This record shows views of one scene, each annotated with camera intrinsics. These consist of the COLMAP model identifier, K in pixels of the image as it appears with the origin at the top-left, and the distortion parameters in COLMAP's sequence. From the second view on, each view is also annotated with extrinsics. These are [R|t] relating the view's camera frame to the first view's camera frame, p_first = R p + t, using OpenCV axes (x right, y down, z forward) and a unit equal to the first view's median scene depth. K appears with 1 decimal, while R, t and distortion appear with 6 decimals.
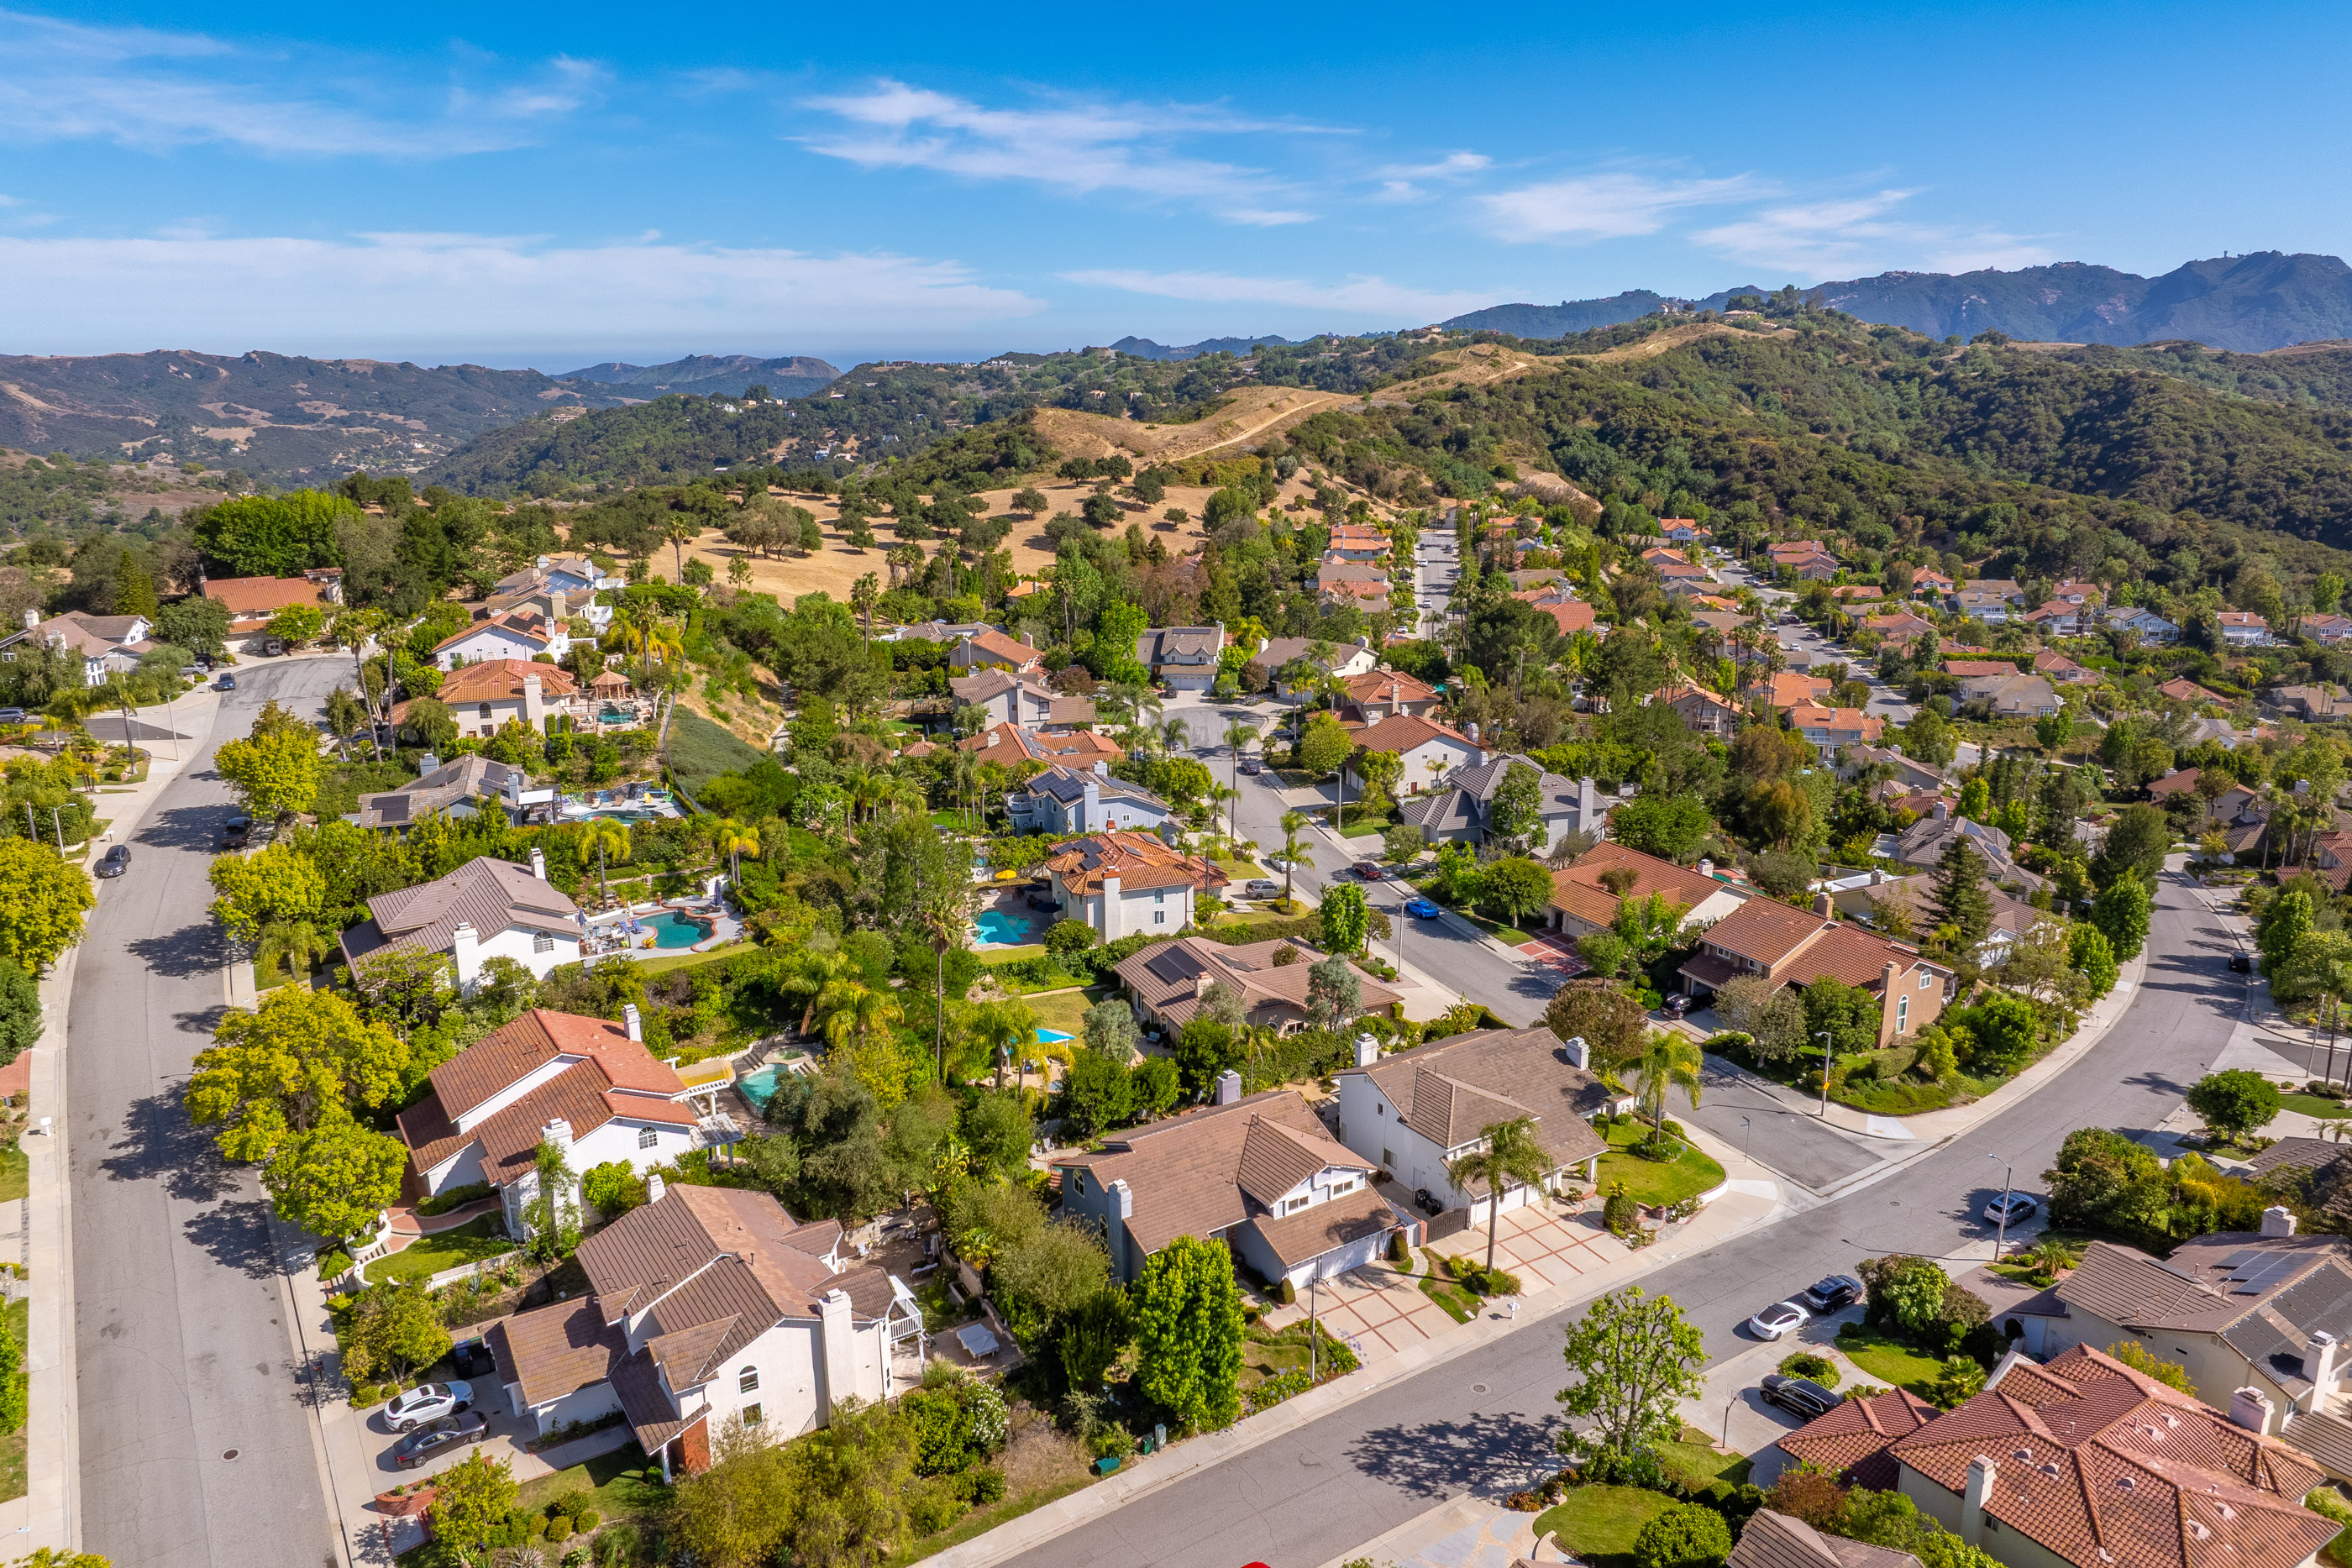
lens RADIAL K [[1660.4, 0, 1185.5], [0, 1660.4, 769.3], [0, 0, 1]] dist [-0.035101, -0.003513]
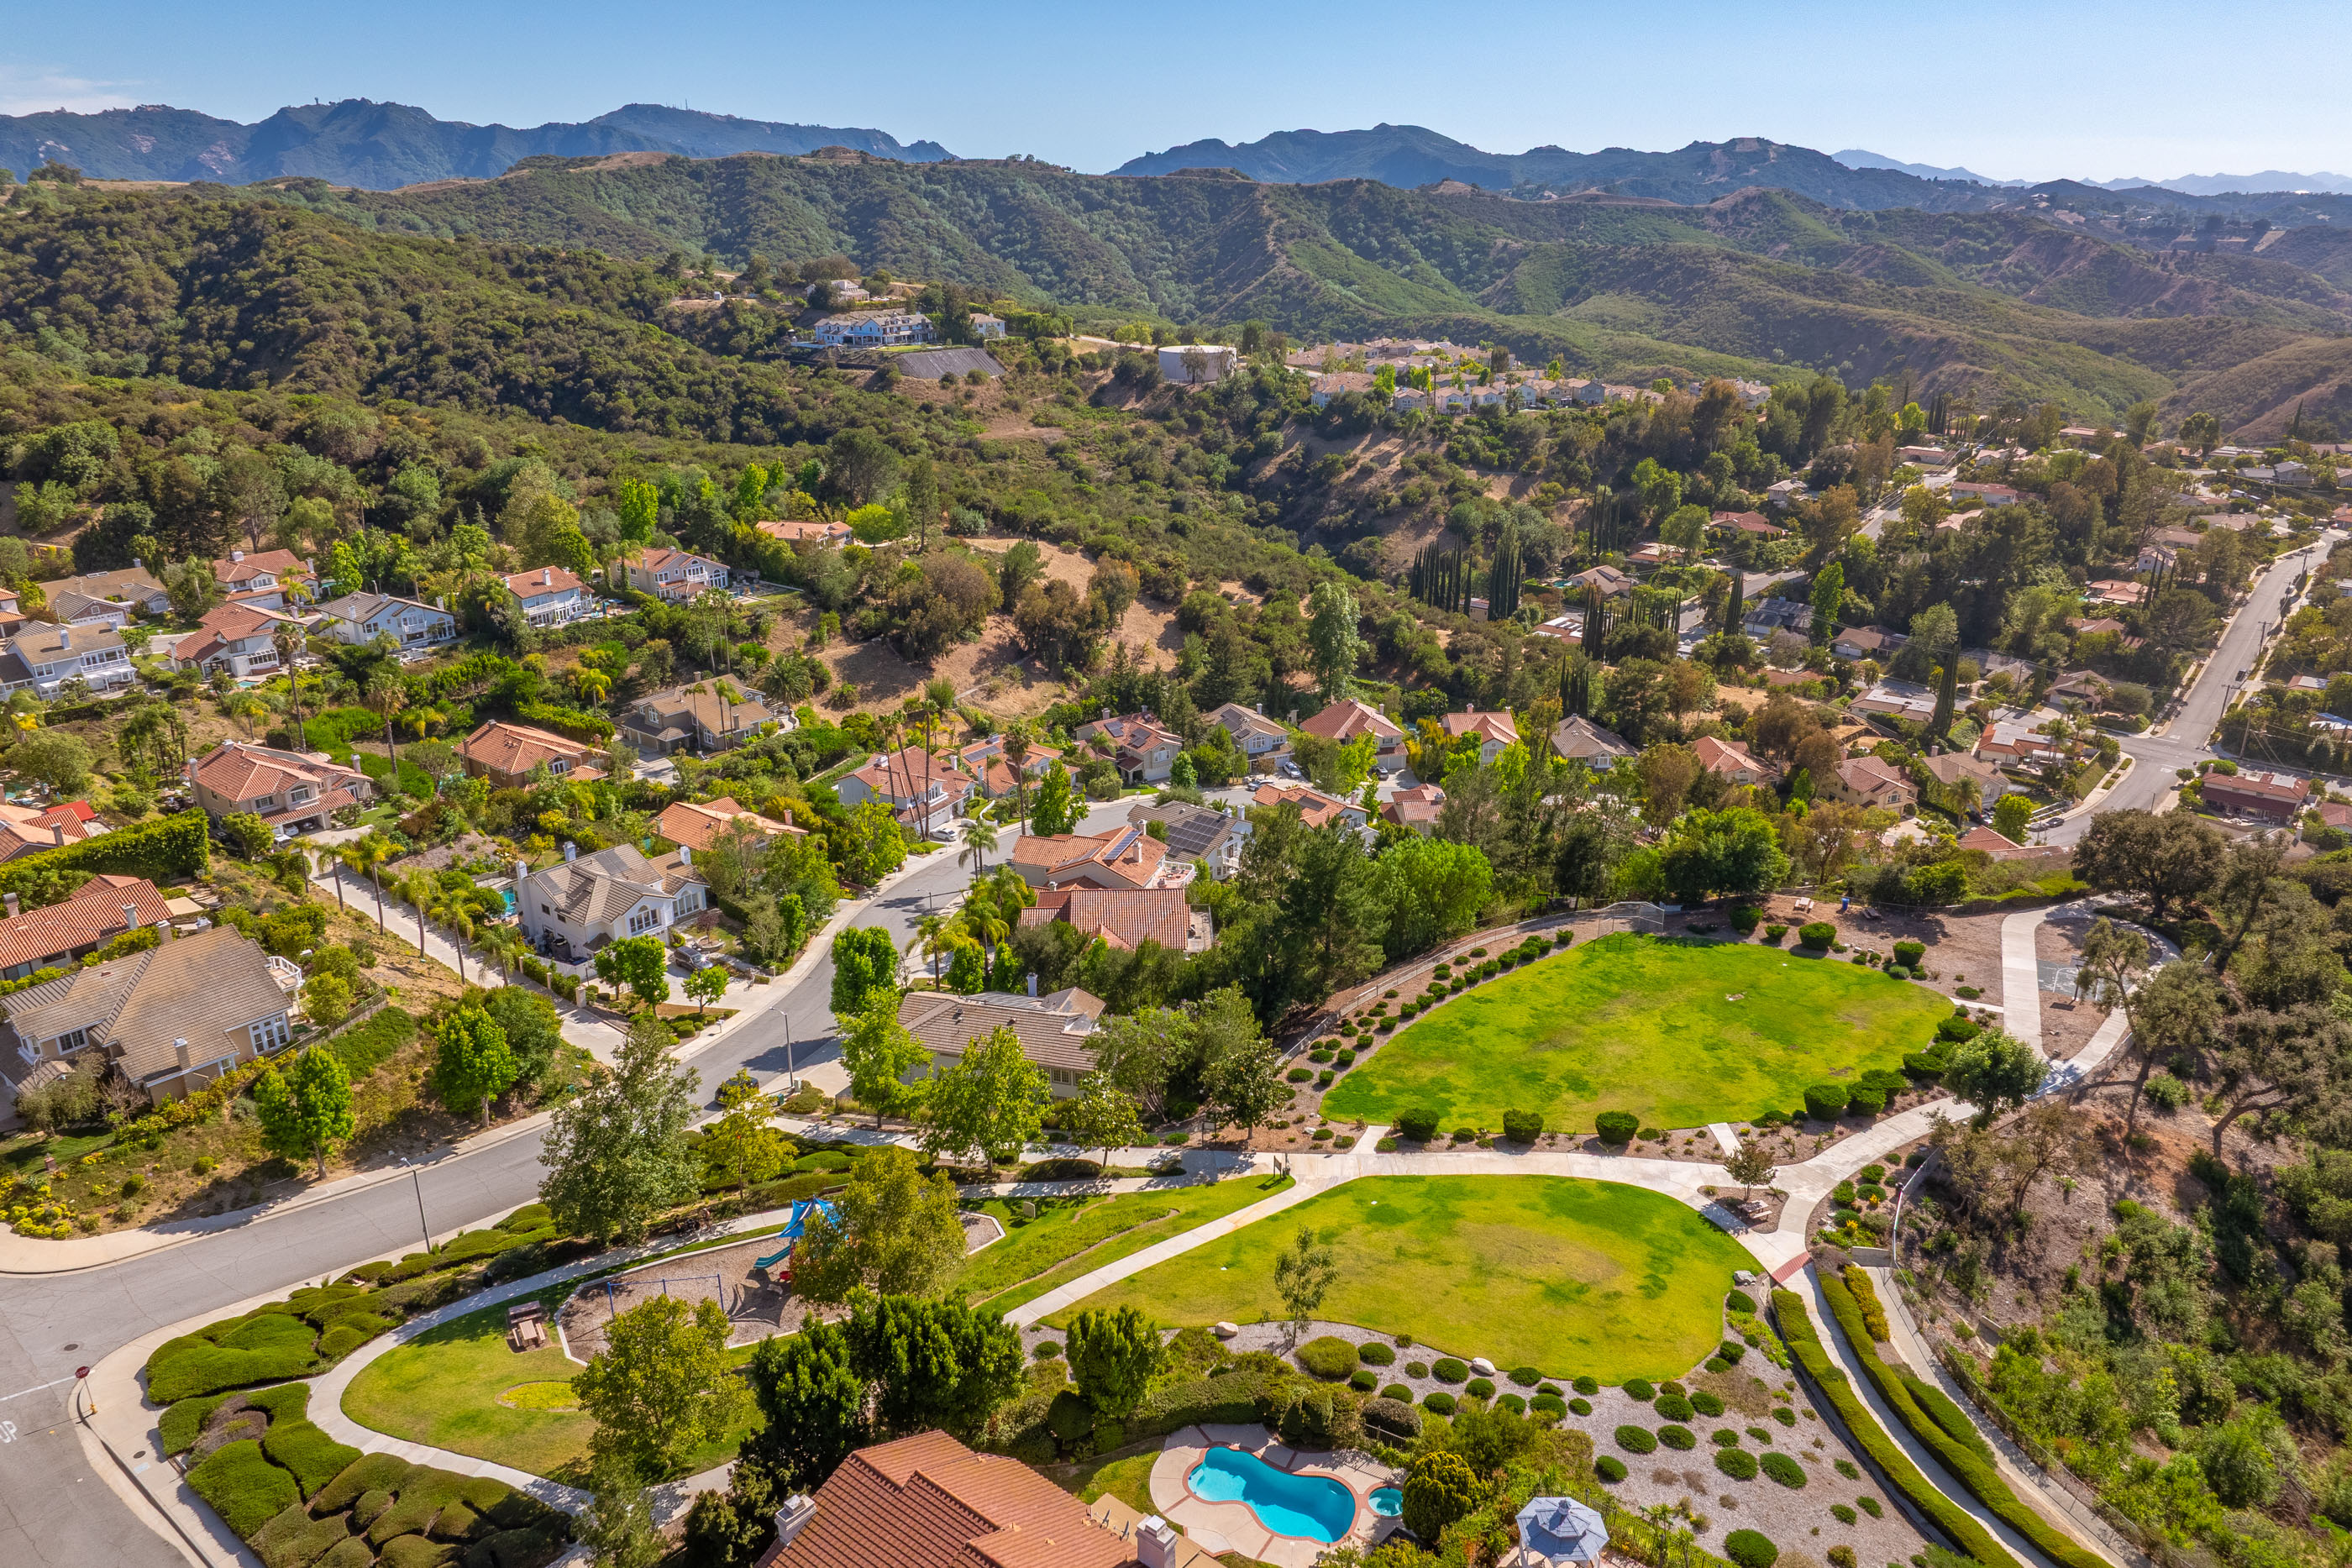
lens RADIAL K [[1658.4, 0, 1189.7], [0, 1658.4, 772.5], [0, 0, 1]] dist [-0.048536, 0.021894]
pose [[0.533039, -0.275785, 0.799883, 0.588029], [0.208183, 0.959072, 0.191938, -0.200184], [-0.820079, 0.064212, 0.568637, 1.016991]]
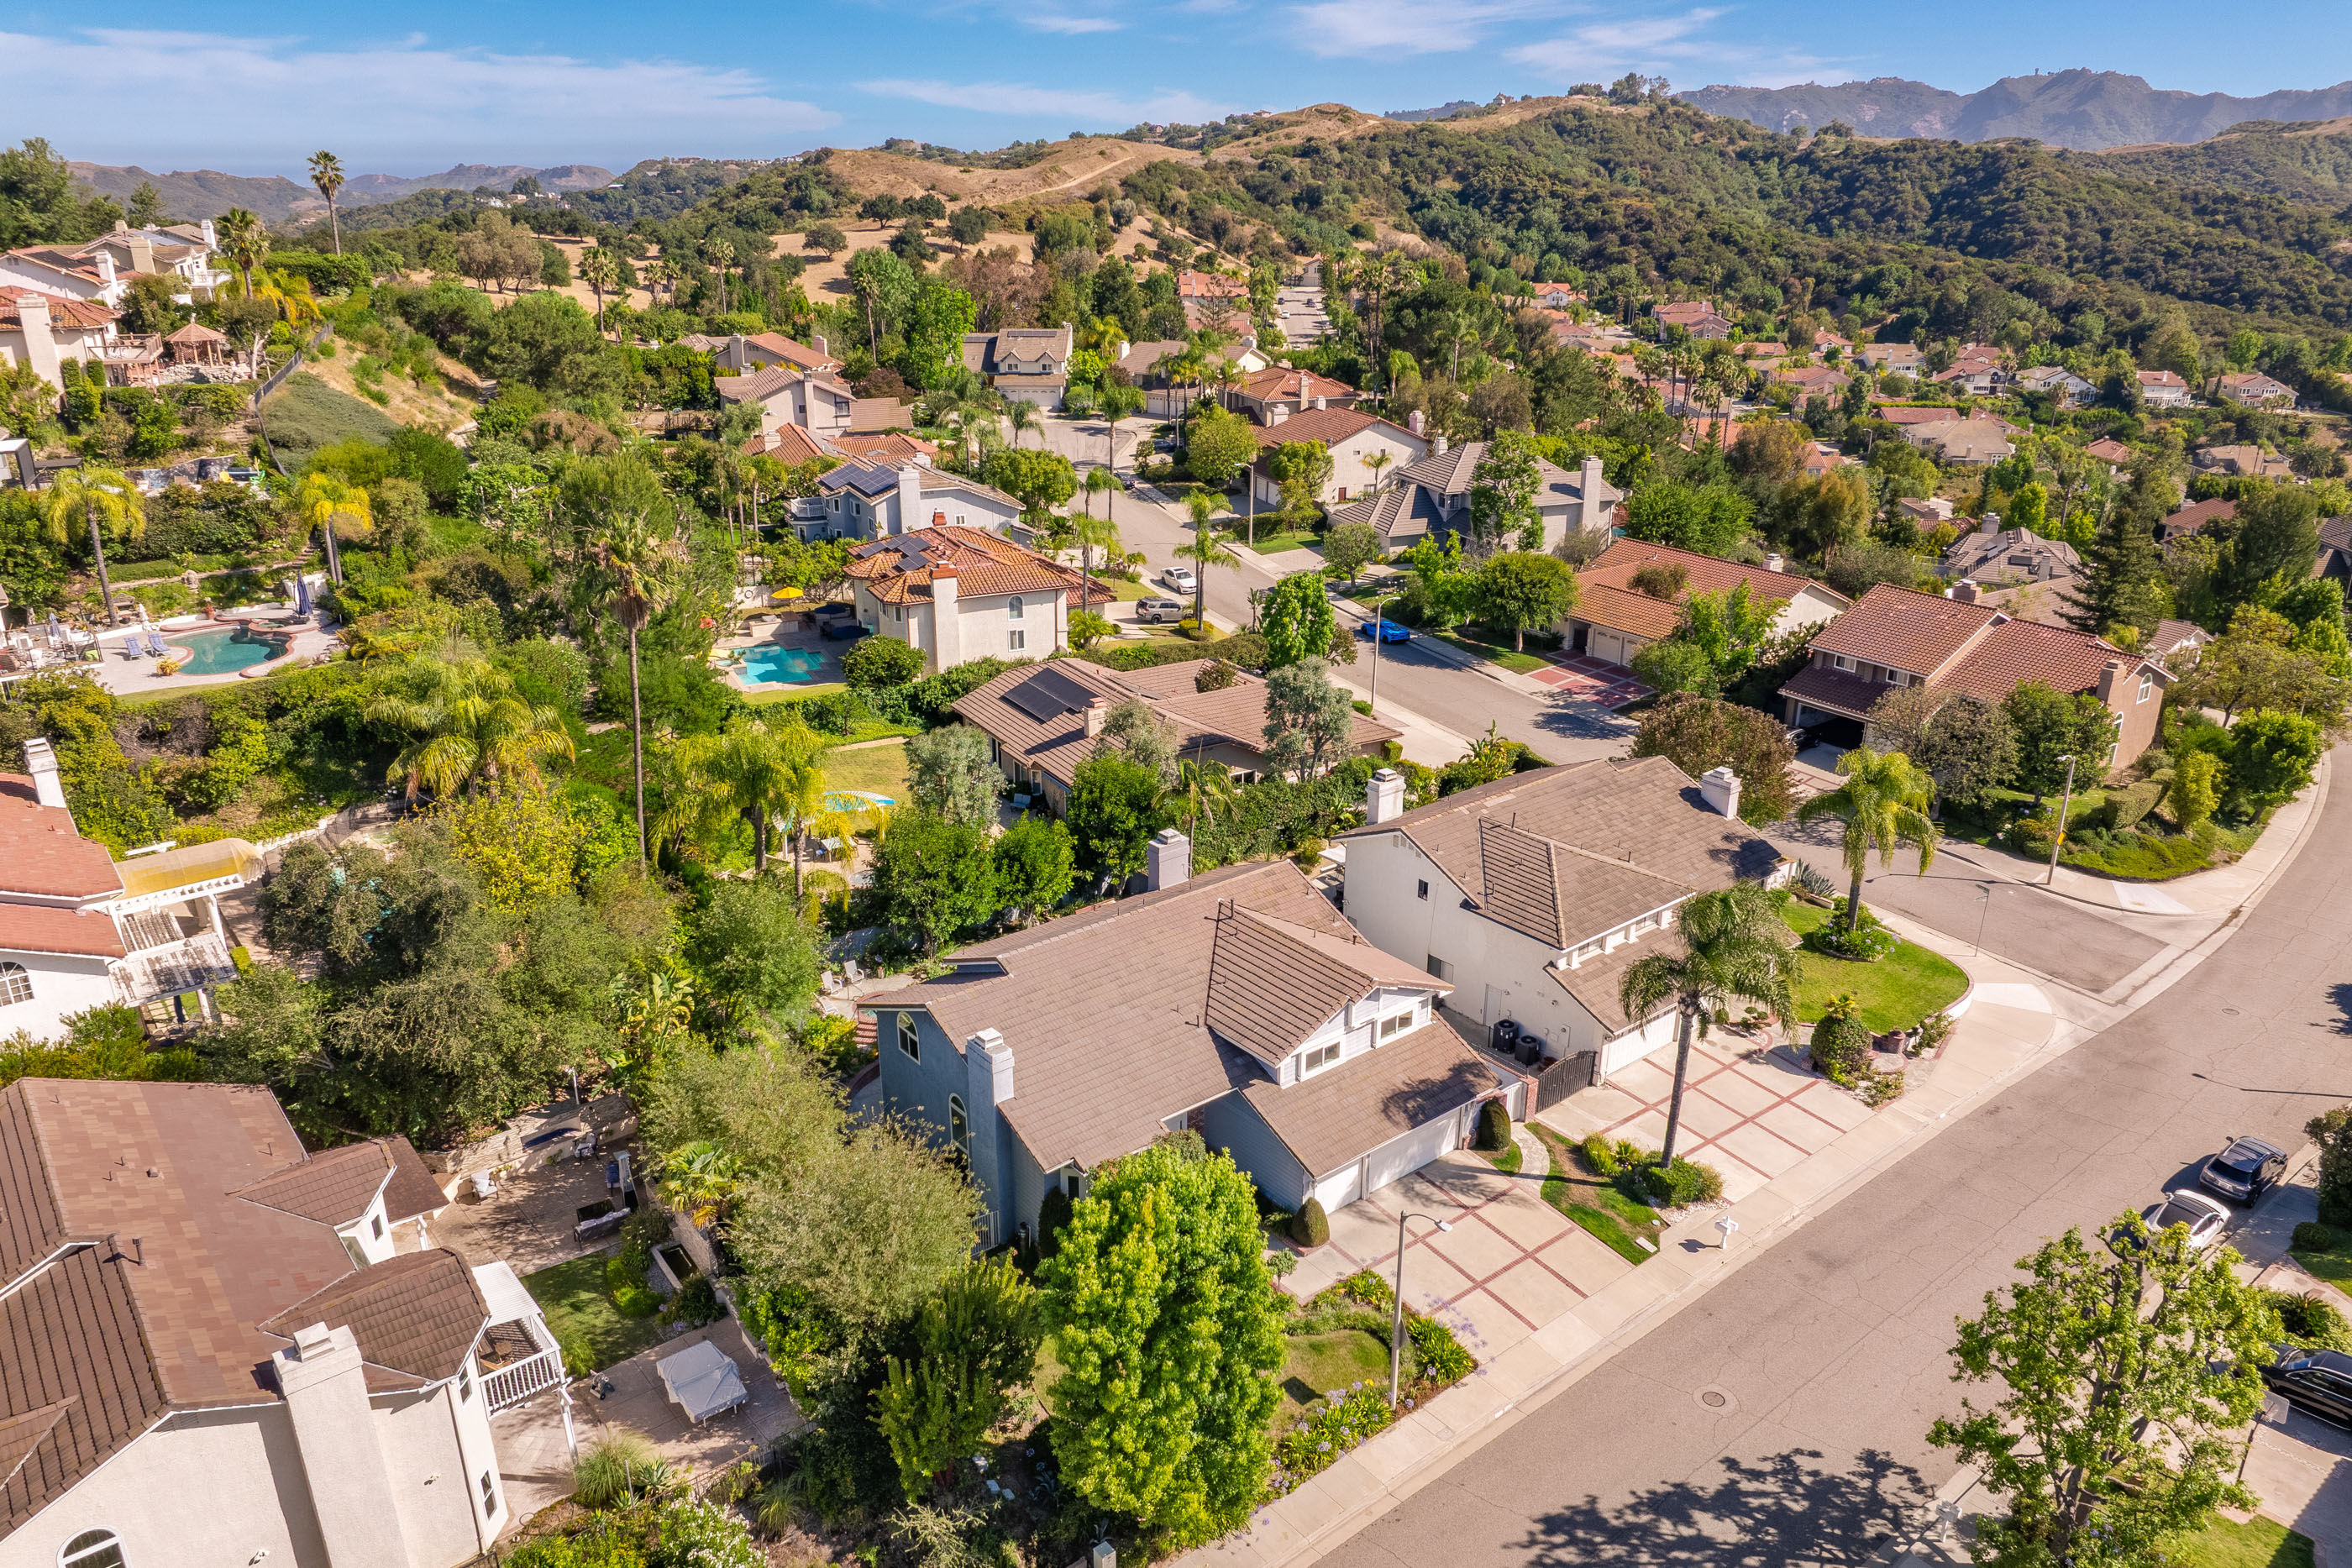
lens RADIAL K [[1660.9, 0, 1180.6], [0, 1660.9, 797.3], [0, 0, 1]] dist [-0.035355, 0.005253]
pose [[0.994492, -0.028645, 0.100823, -0.015309], [0.016866, 0.993130, 0.115795, 0.059594], [-0.103448, -0.113457, 0.988143, 0.249462]]
